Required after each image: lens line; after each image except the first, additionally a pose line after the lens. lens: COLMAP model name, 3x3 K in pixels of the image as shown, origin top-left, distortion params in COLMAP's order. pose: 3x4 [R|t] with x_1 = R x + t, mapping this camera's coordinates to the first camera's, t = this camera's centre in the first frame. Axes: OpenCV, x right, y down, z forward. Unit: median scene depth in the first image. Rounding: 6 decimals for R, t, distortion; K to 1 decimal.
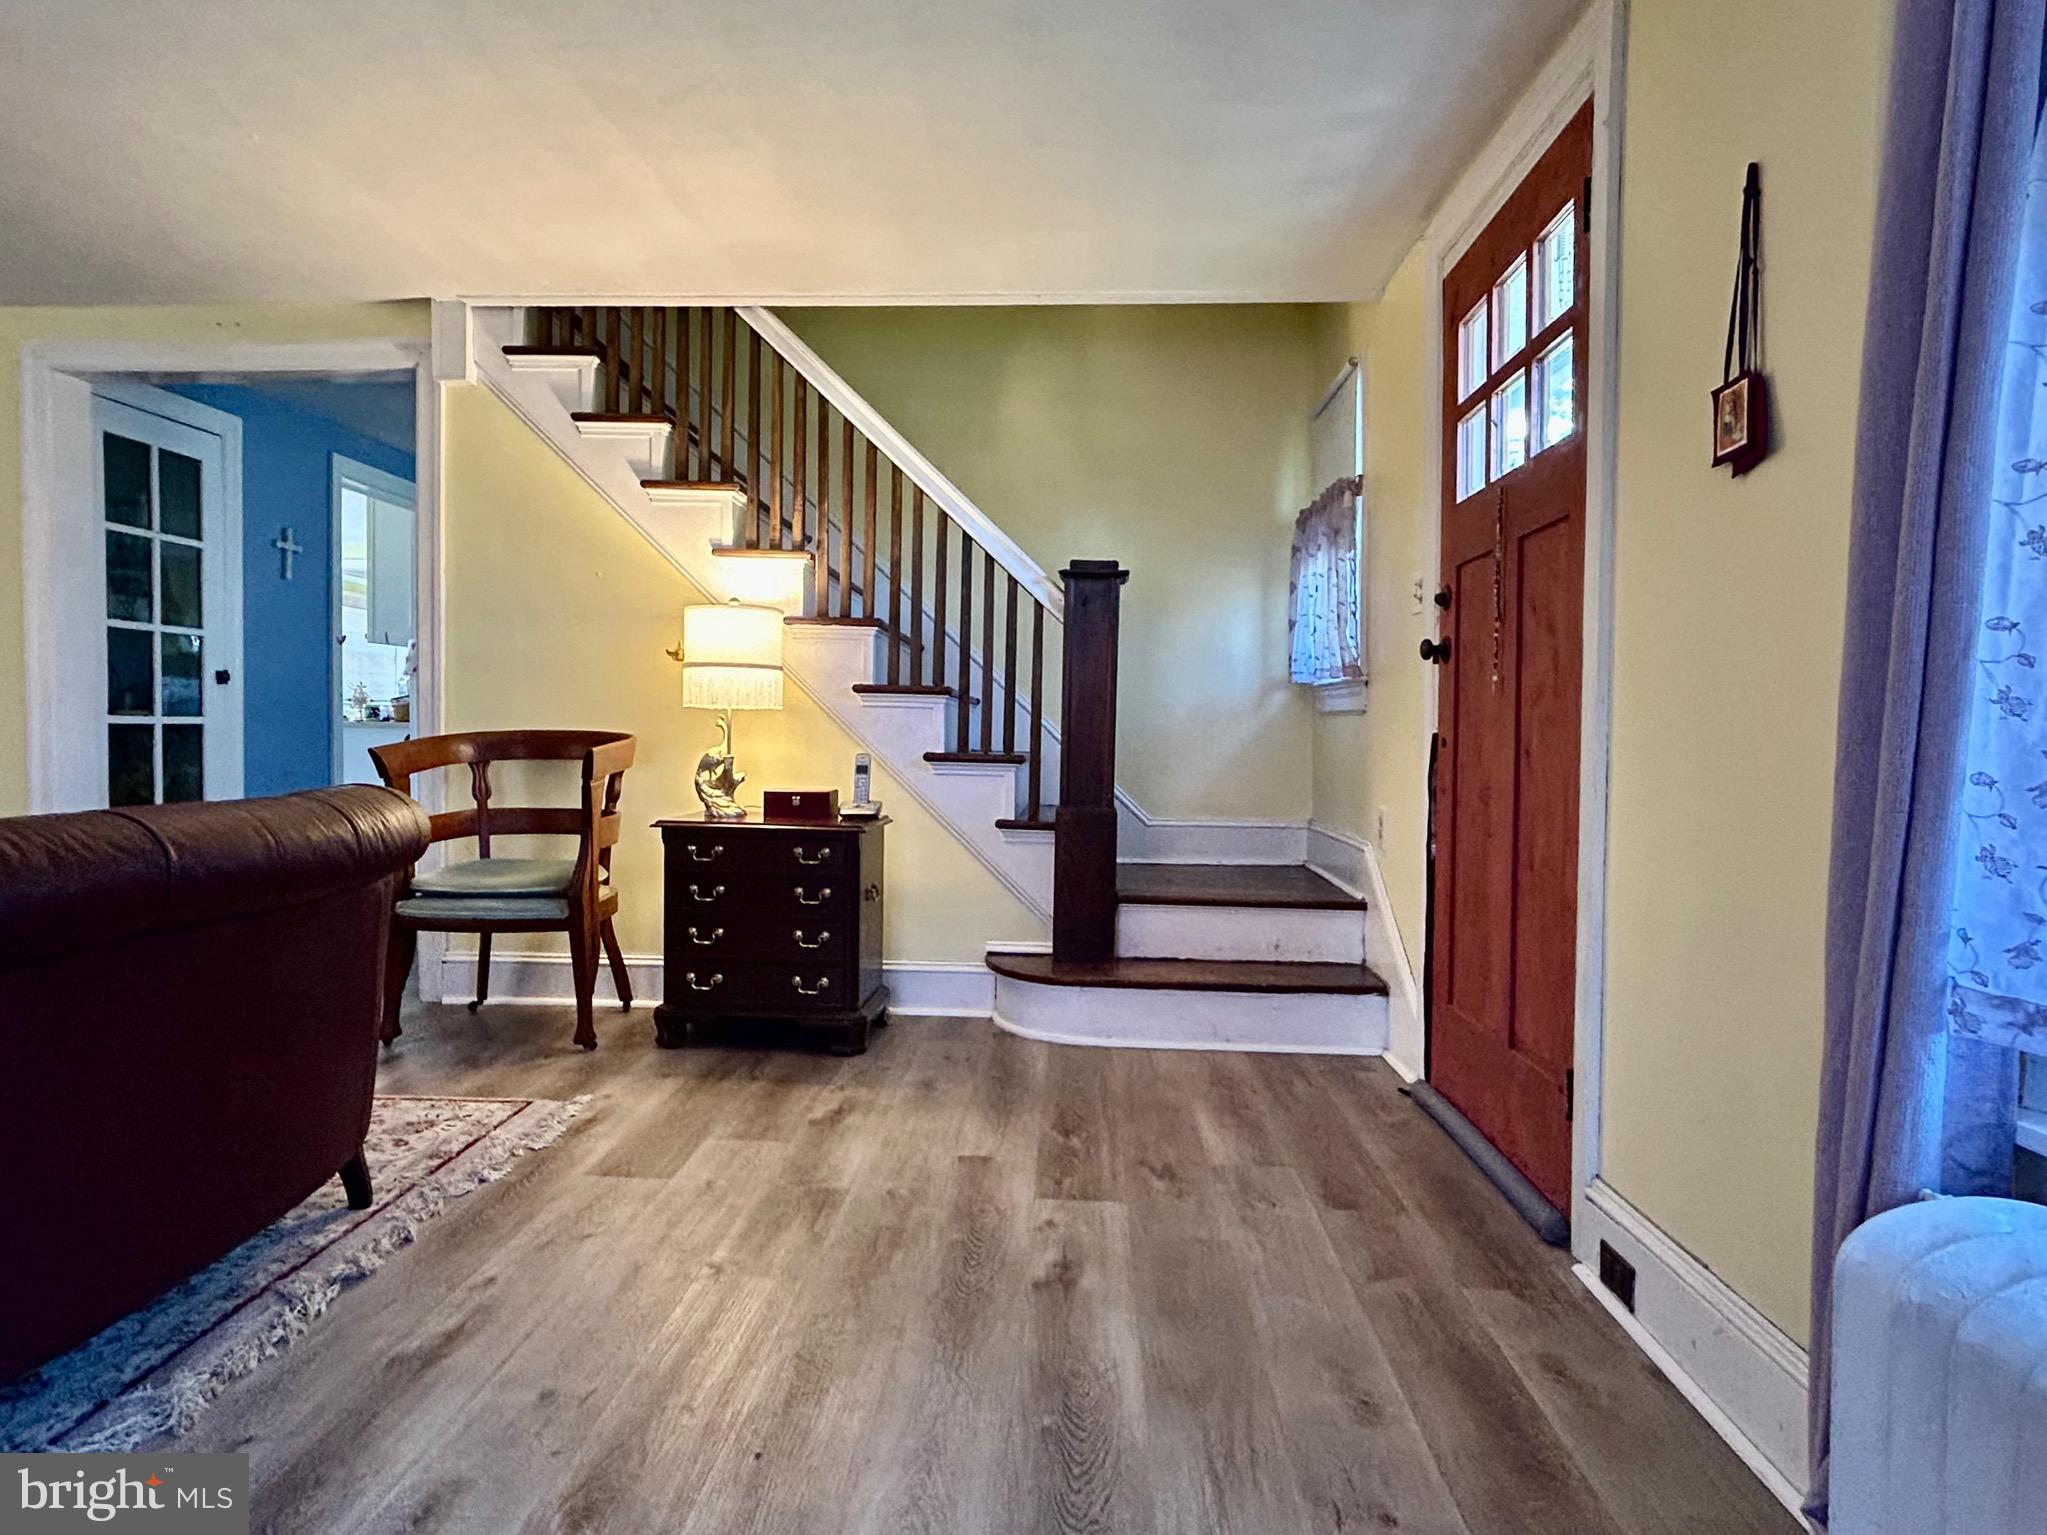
lens RADIAL K [[1188.5, 0, 1007.6], [0, 1188.5, 773.5], [0, 0, 1]] dist [0.003378, 0.003072]
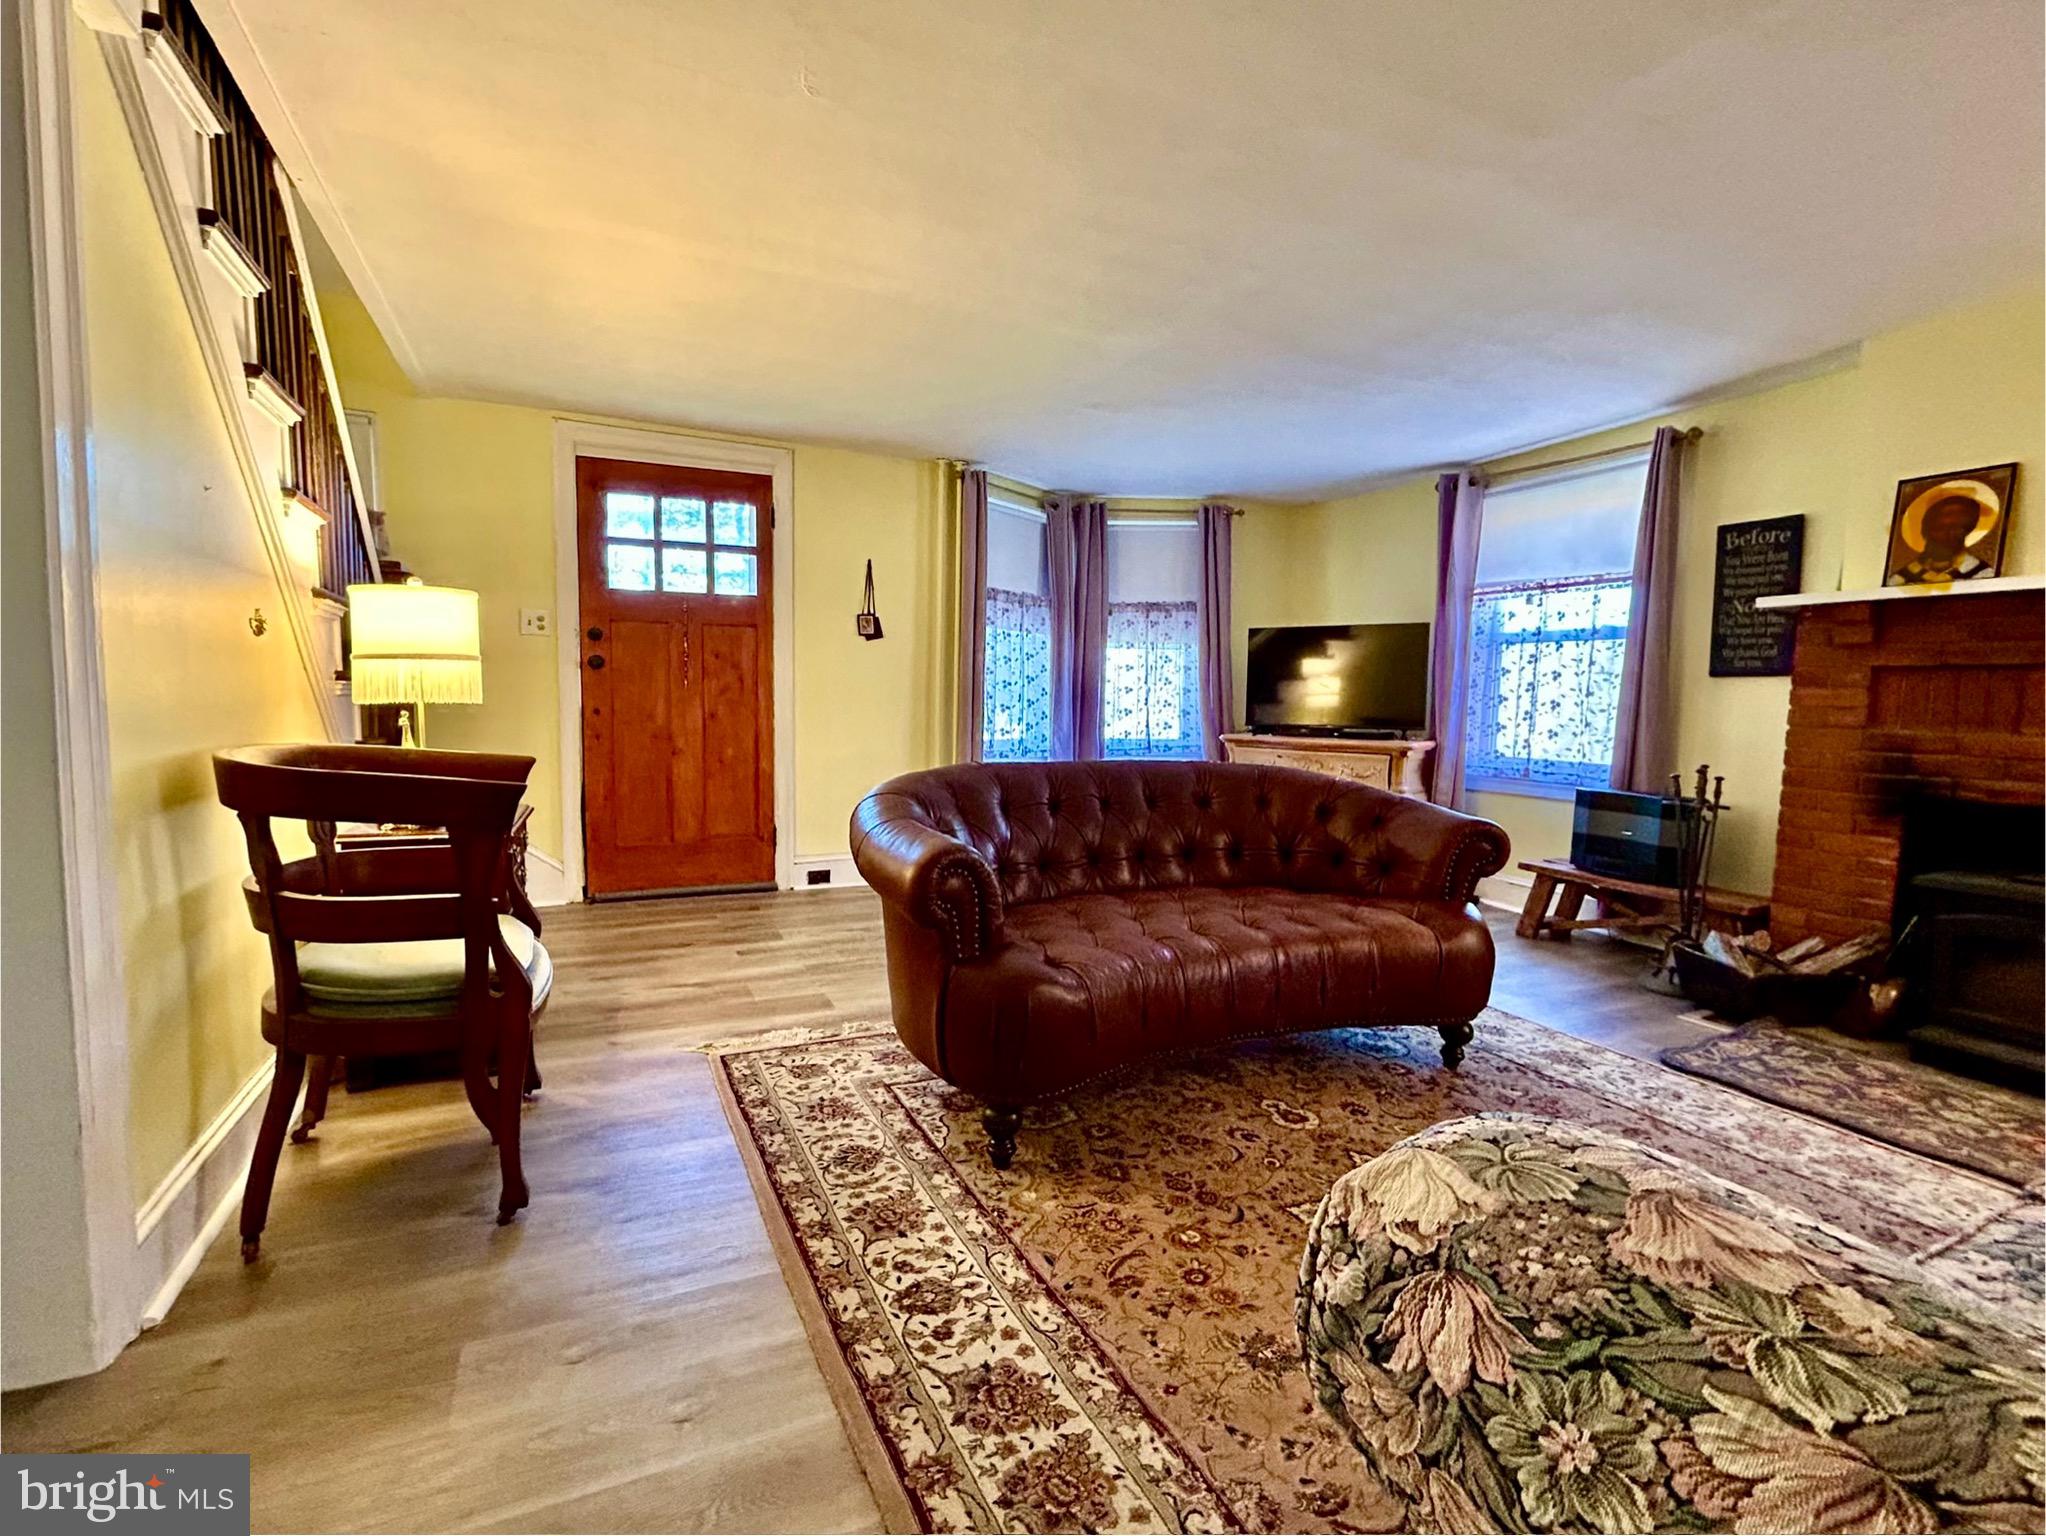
lens RADIAL K [[926.3, 0, 1018.2], [0, 926.3, 767.8], [0, 0, 1]] dist [-0.001580, 0.002671]
pose [[-0.475077, -0.091312, 0.875193, -1.258801], [0.003497, 0.994397, 0.105648, -0.089062], [-0.879937, 0.053251, -0.472097, 1.128140]]
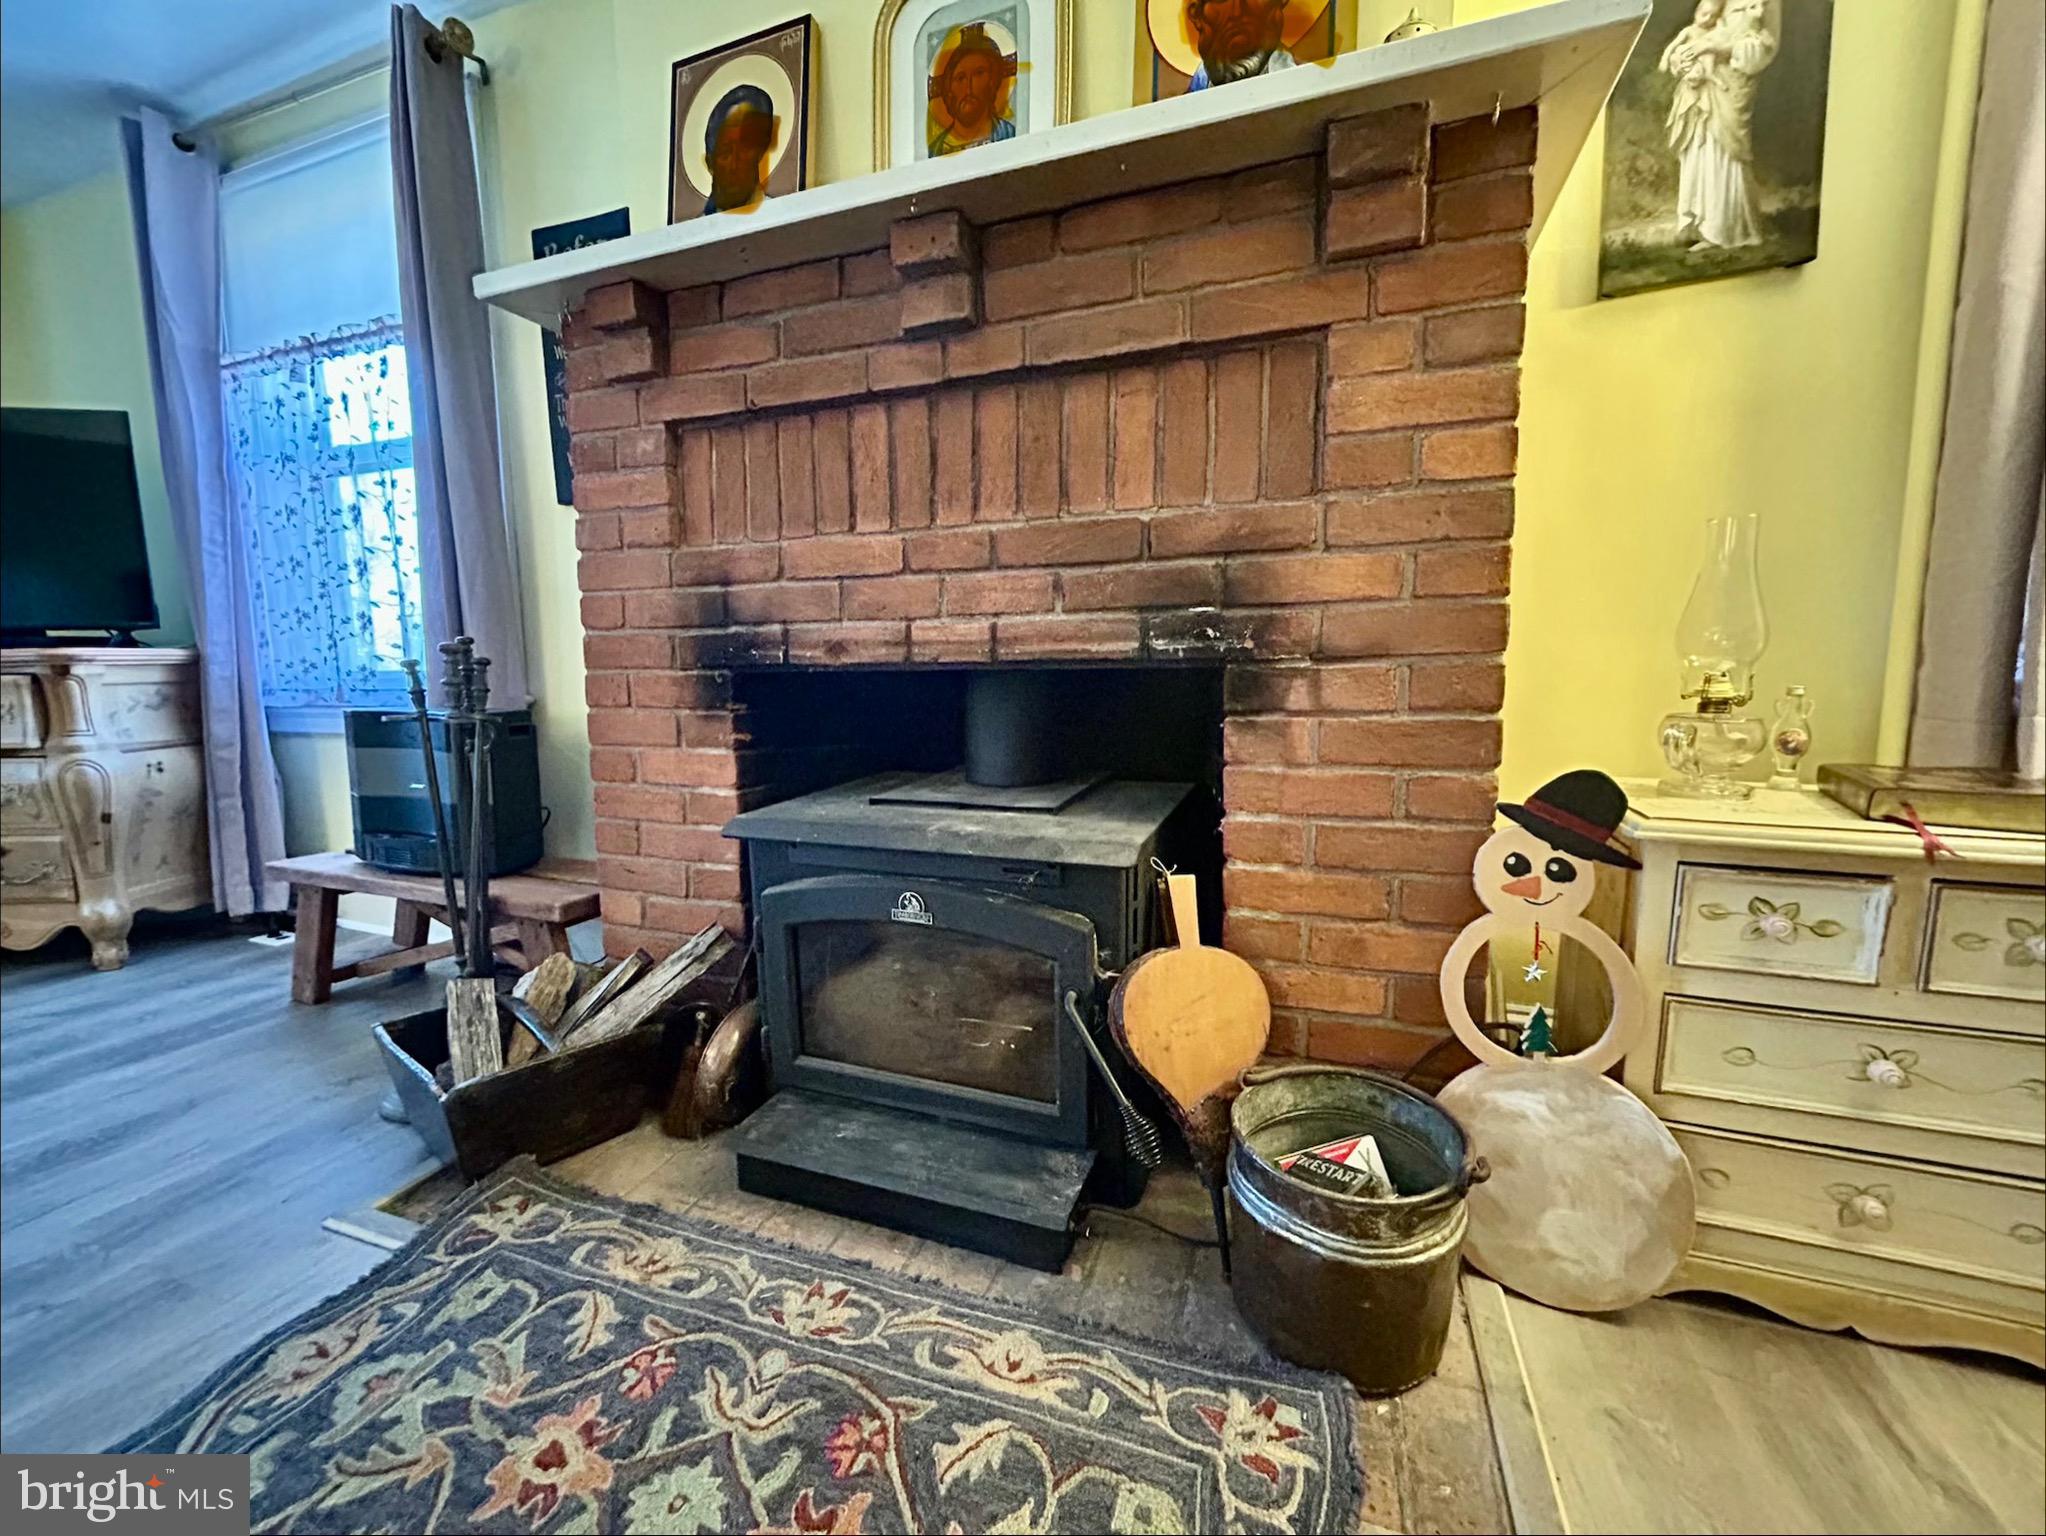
lens RADIAL K [[827.7, 0, 1011.9], [0, 827.7, 769.6], [0, 0, 1]] dist [0.001101, -0.000424]
pose [[-0.955887, -0.040424, 0.290941, -1.135356], [0.006975, 0.987082, 0.160061, 0.035467], [-0.293653, 0.155030, -0.943257, 0.213905]]
